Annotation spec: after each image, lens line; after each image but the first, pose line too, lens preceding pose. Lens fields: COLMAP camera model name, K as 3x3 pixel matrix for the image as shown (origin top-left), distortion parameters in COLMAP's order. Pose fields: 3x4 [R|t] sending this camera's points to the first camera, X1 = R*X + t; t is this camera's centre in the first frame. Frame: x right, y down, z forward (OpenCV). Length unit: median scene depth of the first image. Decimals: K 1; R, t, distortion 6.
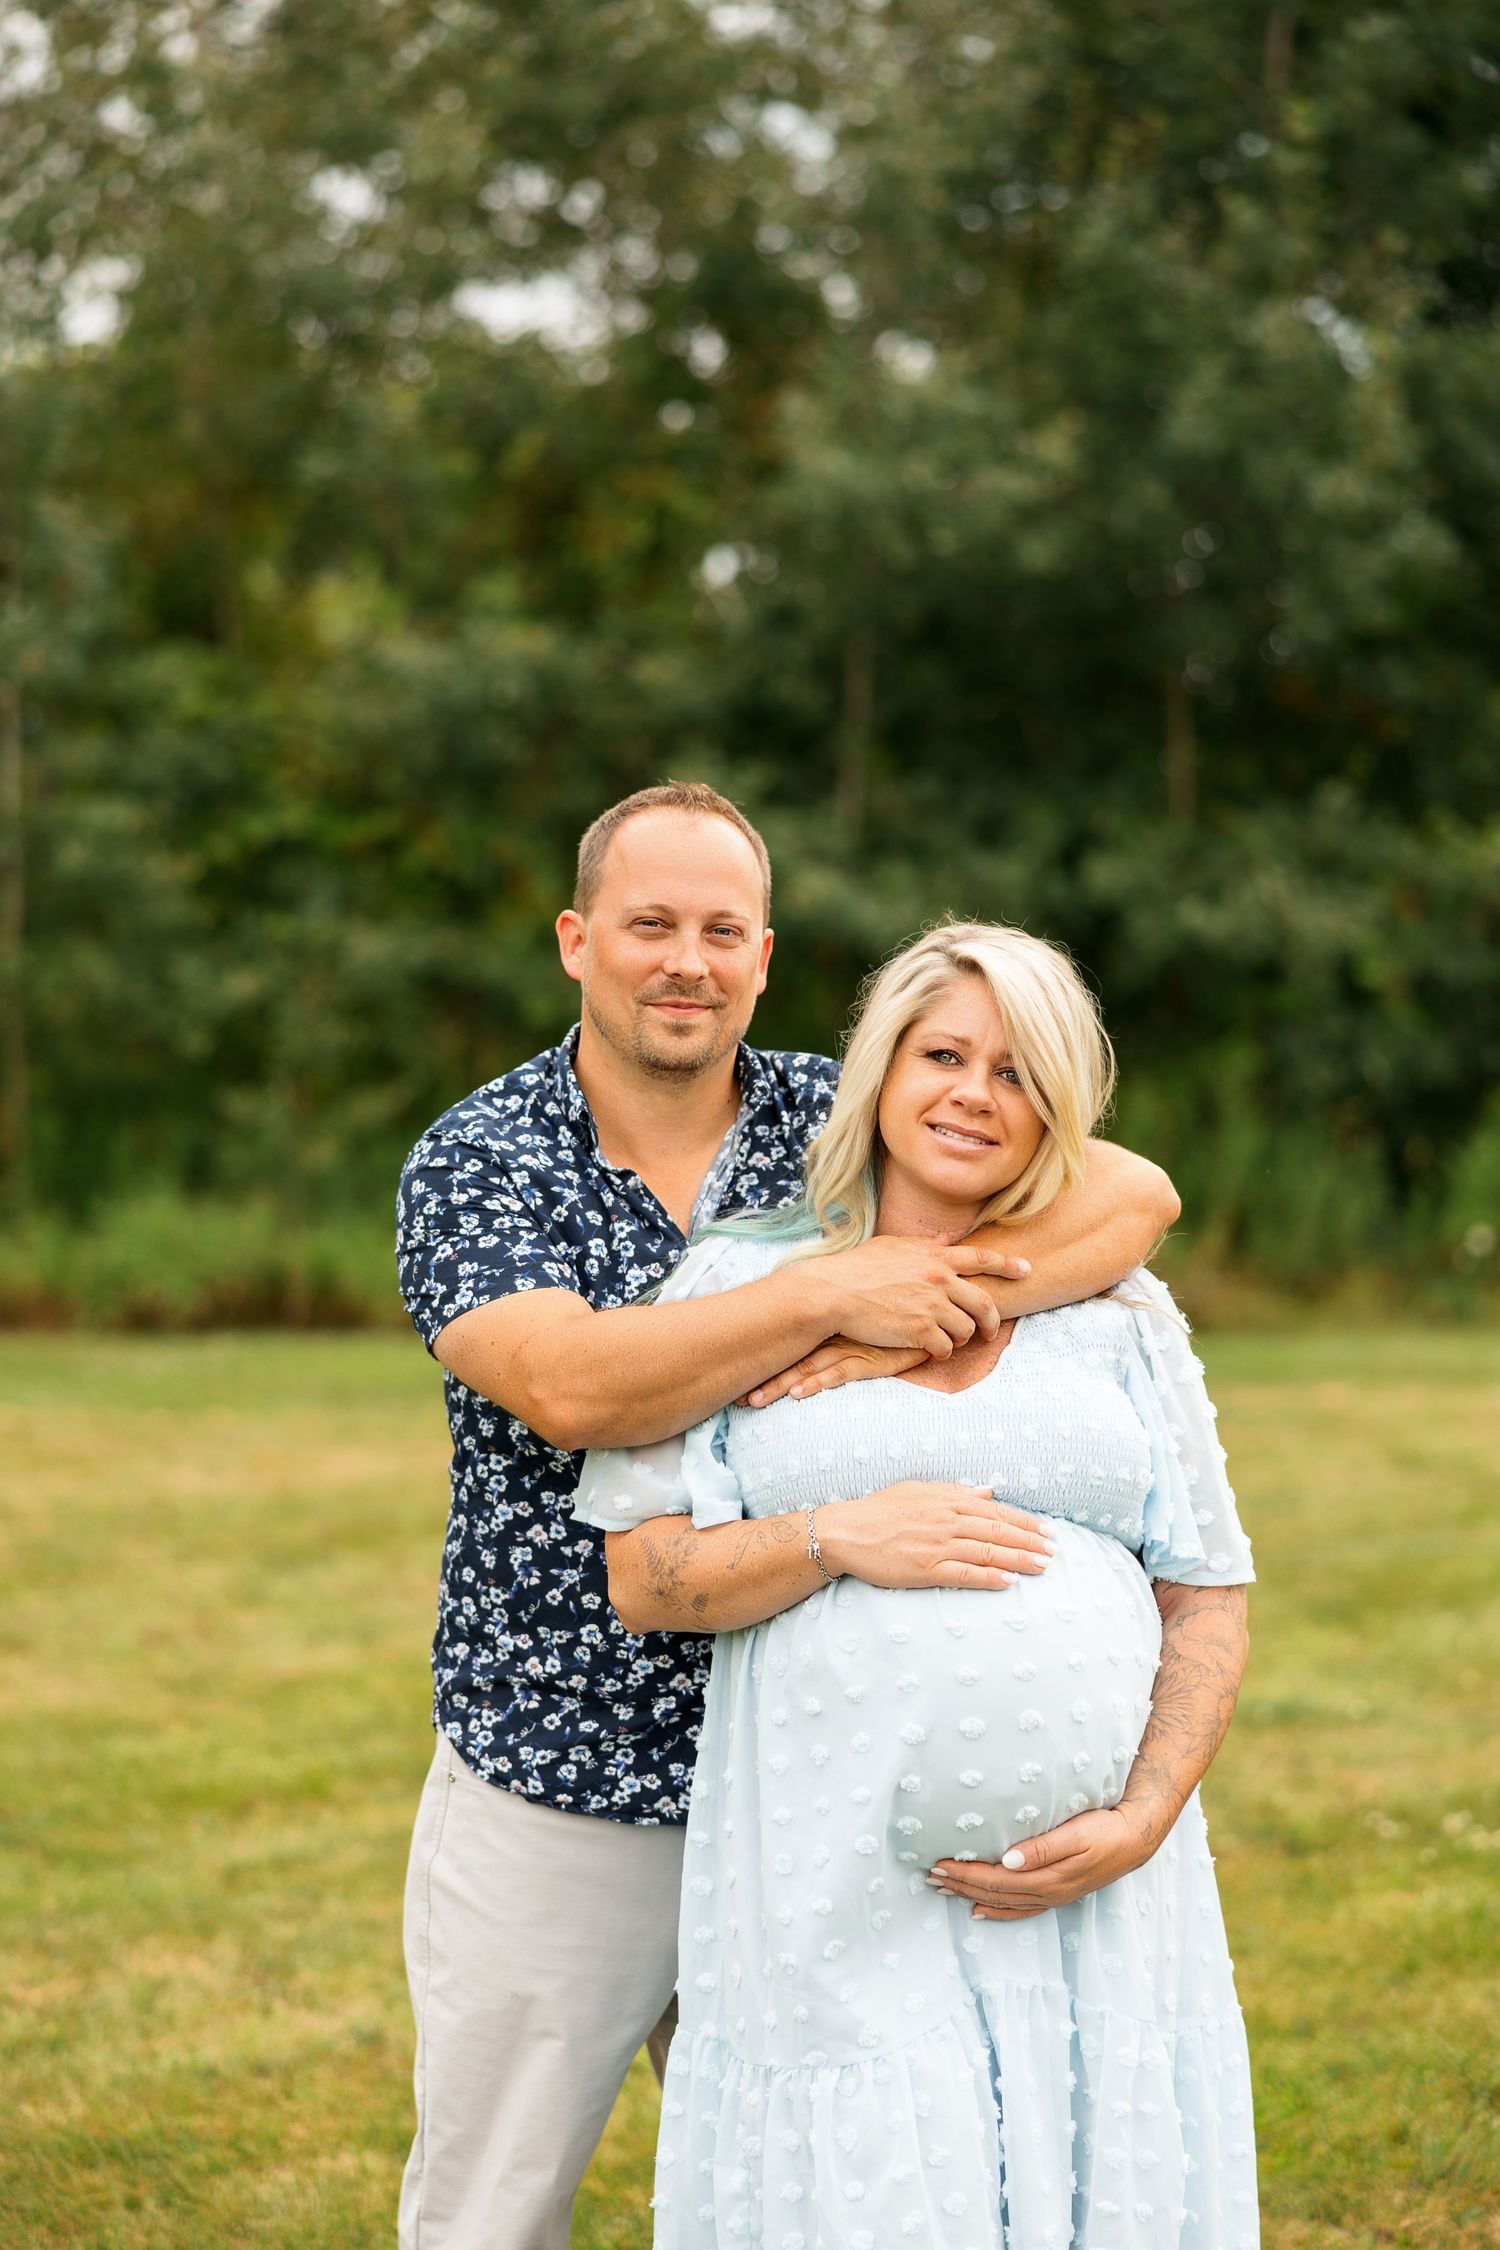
lens RADIAL K [[4592.4, 0, 768.1], [0, 4592.4, 1114.3], [0, 0, 1]] dist [0.049859, 0.000000]
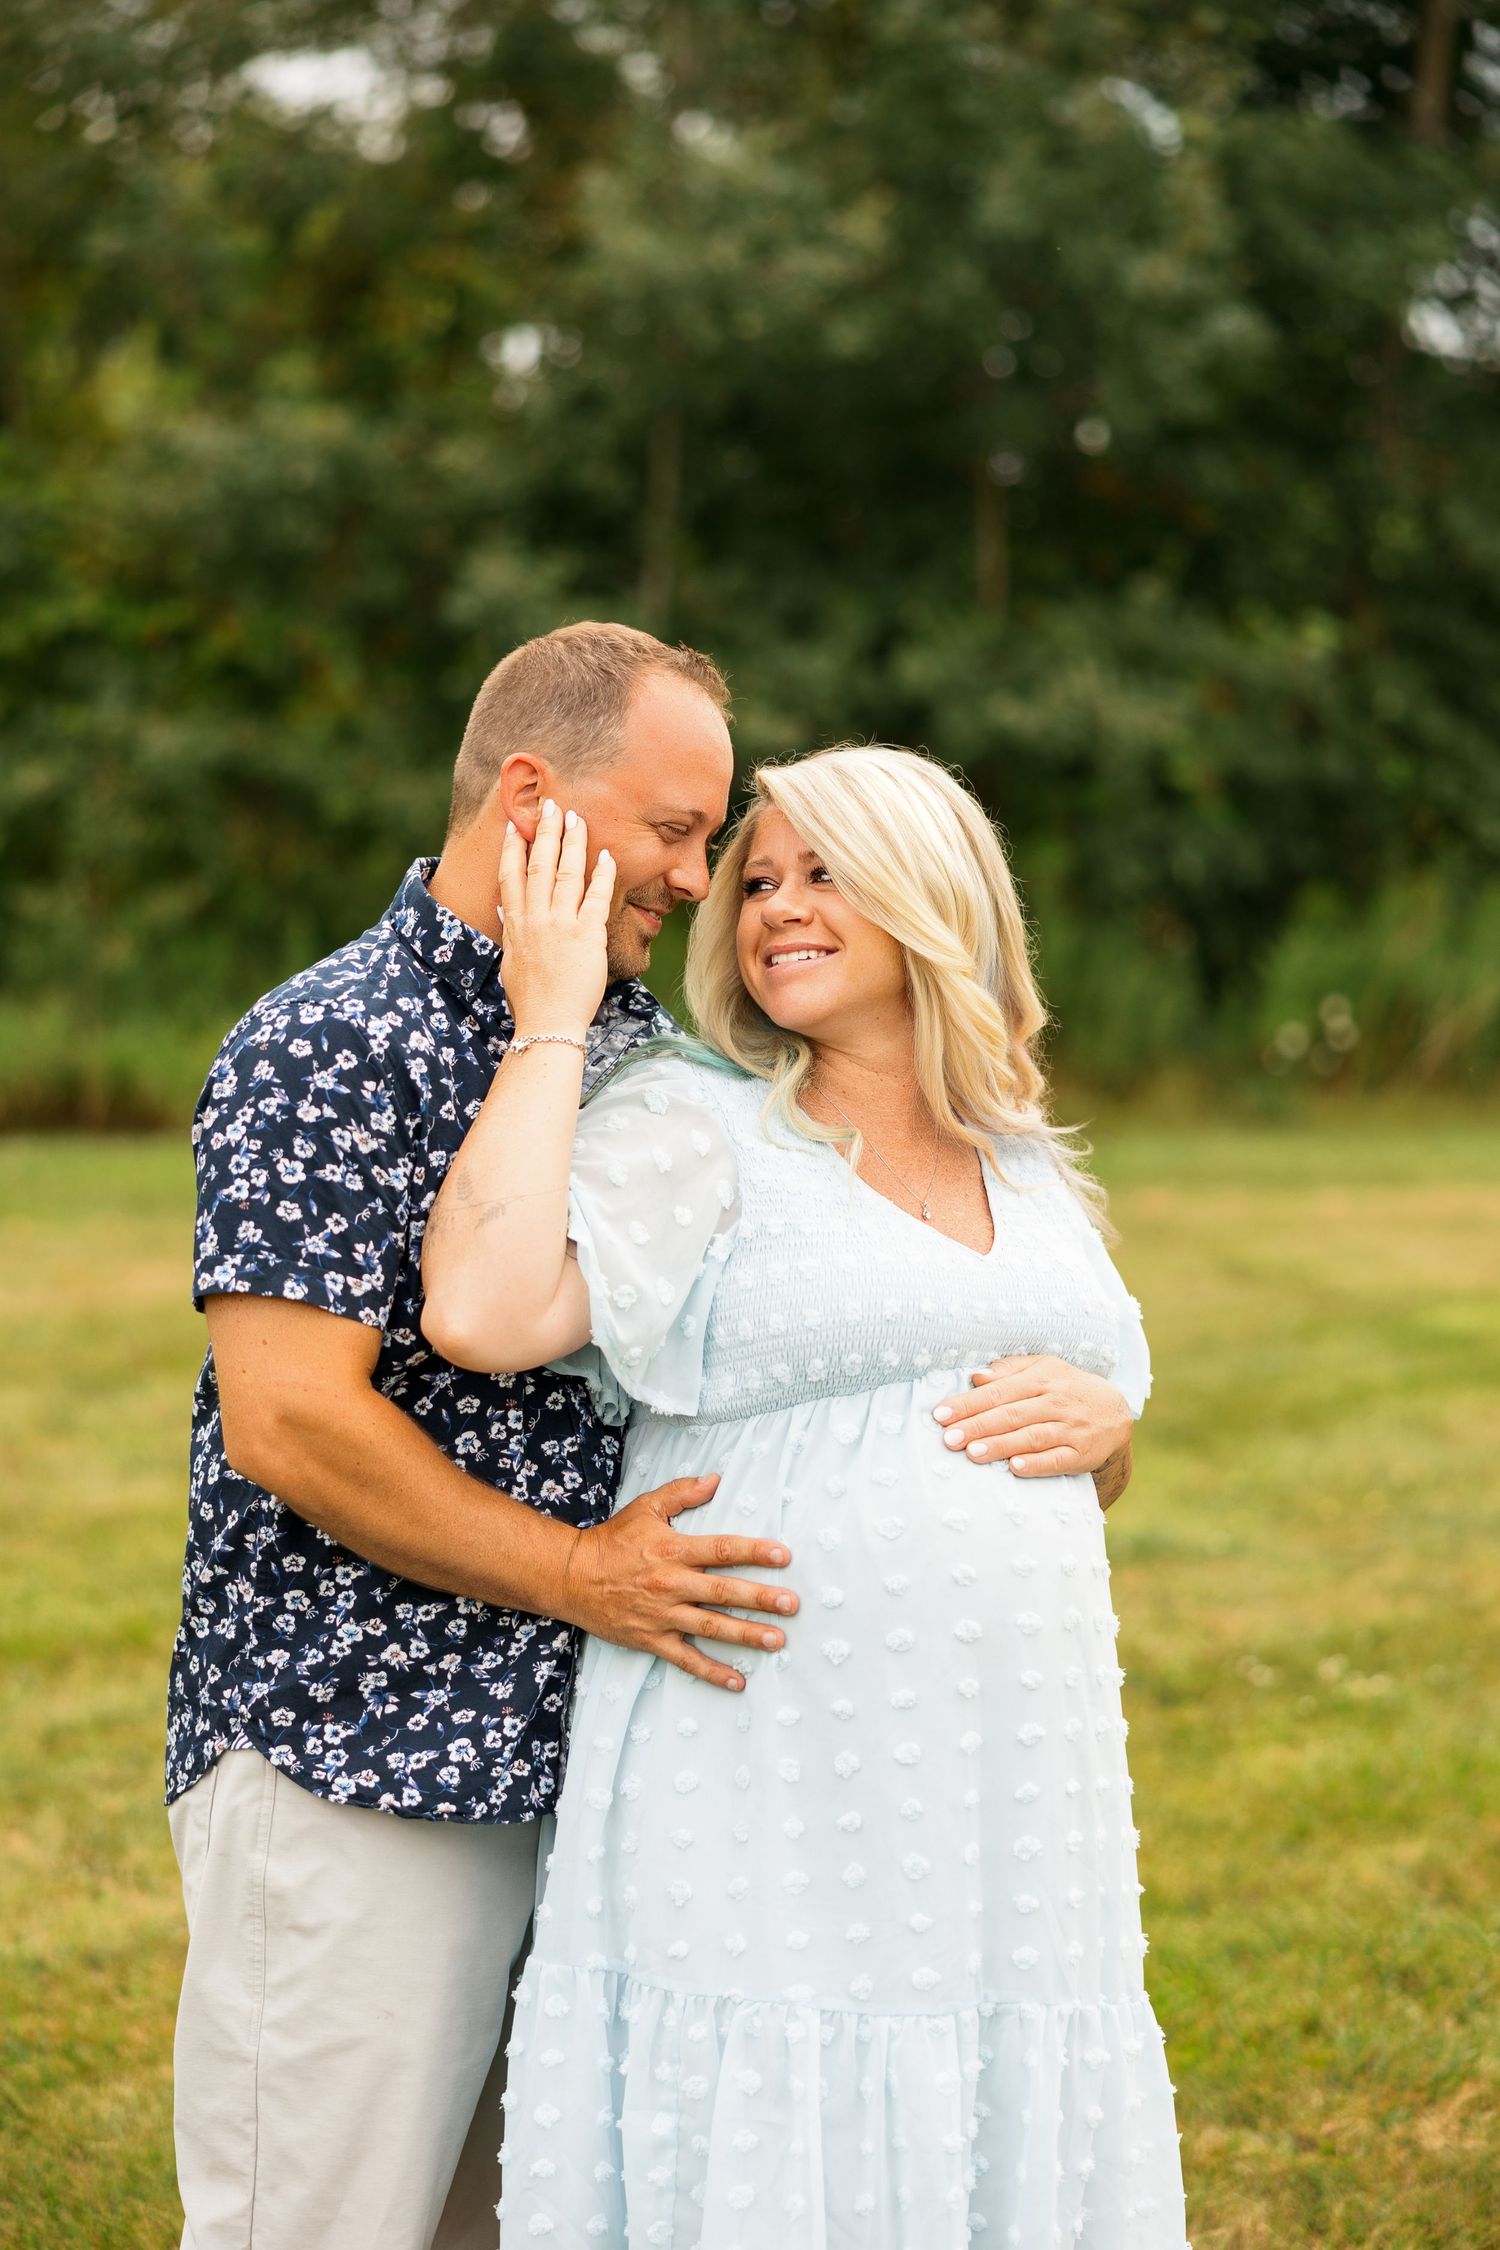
lens RADIAL K [[4592.4, 0, 773.8], [0, 4592.4, 1148.6], [0, 0, 1]] dist [0.049859, 0.000000]
pose [[0.998895, -0.001441, 0.046980, -0.003377], [-0.001043, 0.998604, 0.052811, -0.001475], [-0.046991, -0.052802, 0.997499, 0.015025]]
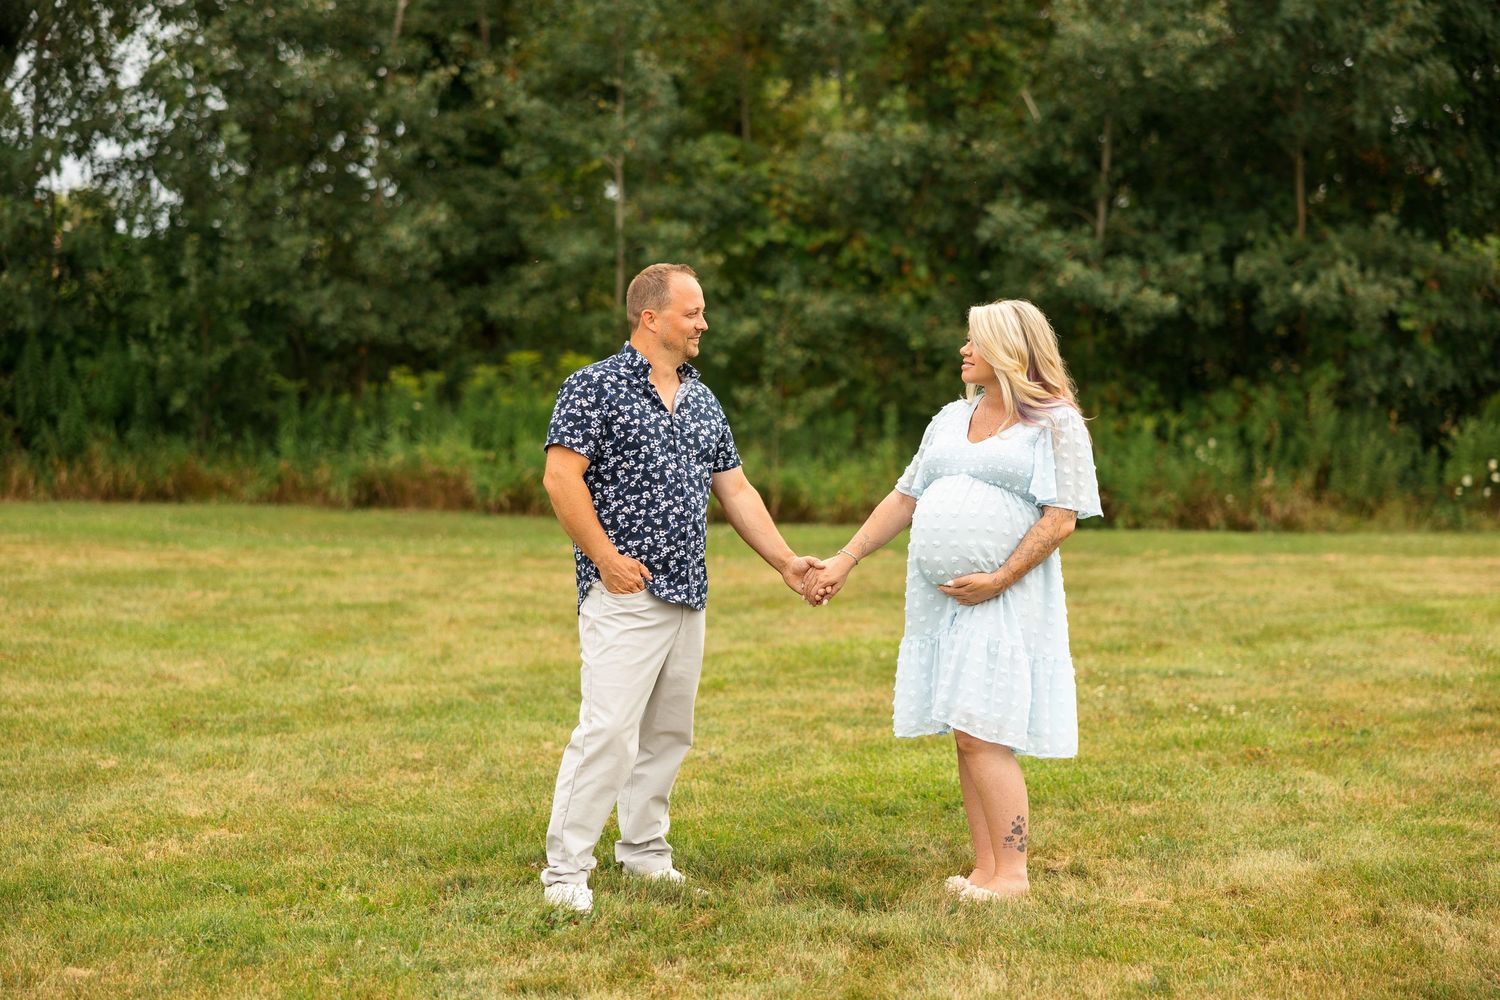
lens RADIAL K [[2881.4, 0, 744.2], [0, 2881.4, 499.4], [0, 0, 1]] dist [0.080028, 0.000000]
pose [[0.991750, 0.013272, -0.127497, 0.026882], [-0.009392, 0.999476, 0.030991, 0.003853], [0.127841, -0.029538, 0.991355, -0.104074]]
